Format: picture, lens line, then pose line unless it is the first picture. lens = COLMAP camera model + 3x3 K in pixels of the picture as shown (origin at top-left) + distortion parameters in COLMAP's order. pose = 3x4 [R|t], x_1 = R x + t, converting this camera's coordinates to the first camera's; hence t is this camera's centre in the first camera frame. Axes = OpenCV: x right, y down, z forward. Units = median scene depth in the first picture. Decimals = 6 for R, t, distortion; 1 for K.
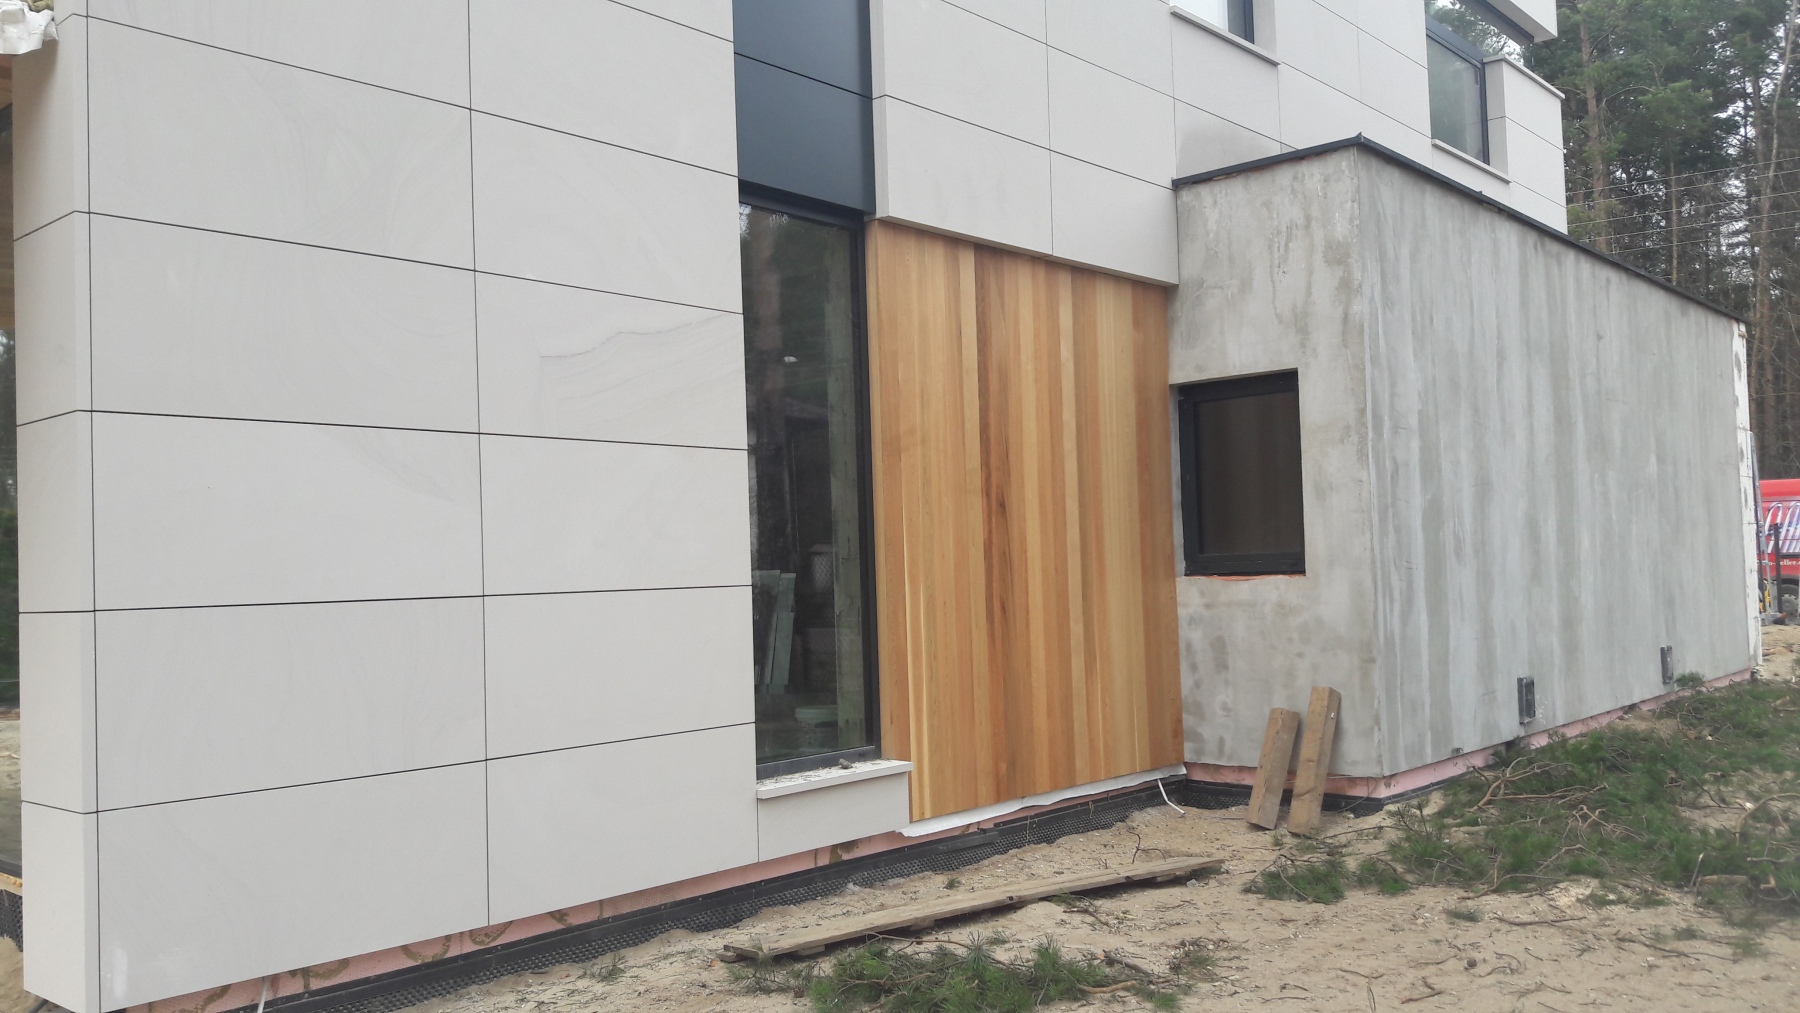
lens RADIAL K [[1410.4, 0, 893.2], [0, 1410.4, 515.1], [0, 0, 1]] dist [0.126299, -0.305608]
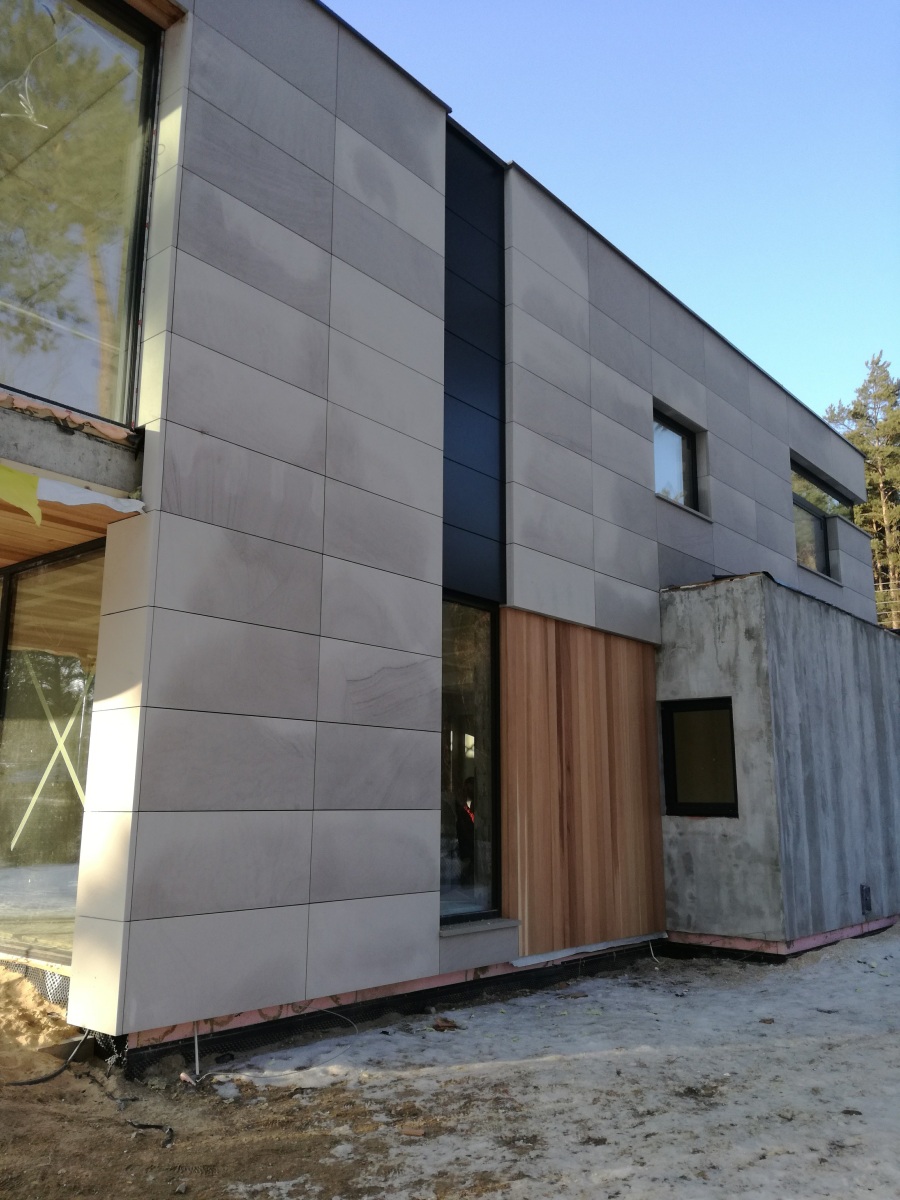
lens RADIAL K [[963.8, 0, 451.7], [0, 963.8, 594.2], [0, 0, 1]] dist [0.131573, -0.283376]
pose [[0.998650, 0.043925, 0.027727, -0.099051], [-0.038427, 0.983884, -0.174631, -0.003863], [-0.034951, 0.173330, 0.984243, -0.192502]]
